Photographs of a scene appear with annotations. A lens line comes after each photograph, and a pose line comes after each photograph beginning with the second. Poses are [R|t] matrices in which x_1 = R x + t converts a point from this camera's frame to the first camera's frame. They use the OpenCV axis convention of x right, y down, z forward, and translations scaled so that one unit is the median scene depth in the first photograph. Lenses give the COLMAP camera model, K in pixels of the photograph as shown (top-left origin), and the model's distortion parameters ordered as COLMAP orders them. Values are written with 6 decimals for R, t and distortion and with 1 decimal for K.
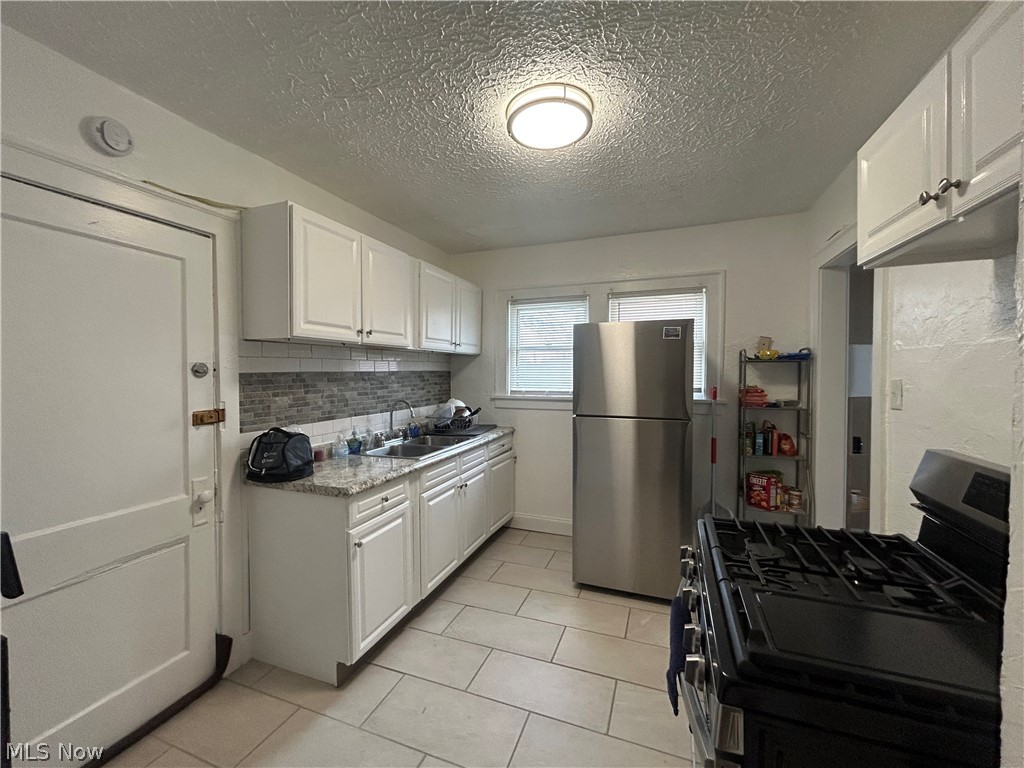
lens RADIAL K [[413.9, 0, 516.4], [0, 413.9, 379.9], [0, 0, 1]] dist [-0.001555, -0.000084]
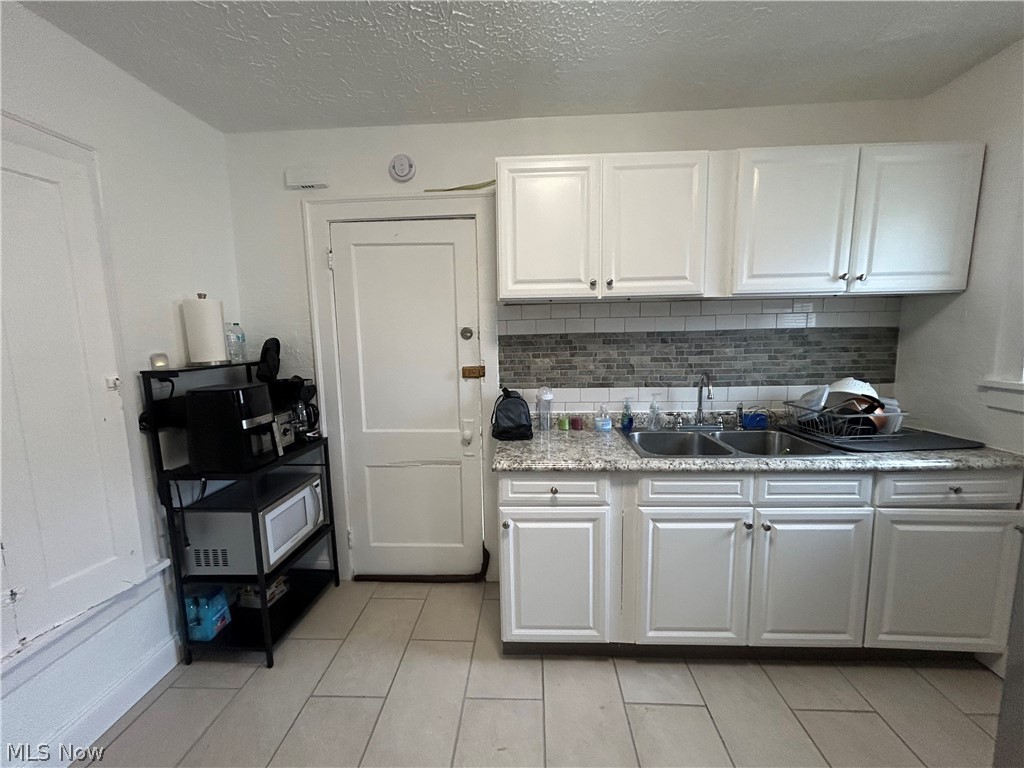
lens RADIAL K [[413.9, 0, 513.9], [0, 413.9, 382.7], [0, 0, 1]] dist [-0.001555, -0.000084]
pose [[0.300307, 0.113087, -0.947115, 0.351893], [-0.003603, 0.993074, 0.117432, -0.017578], [0.953836, -0.031853, 0.298635, 0.583859]]
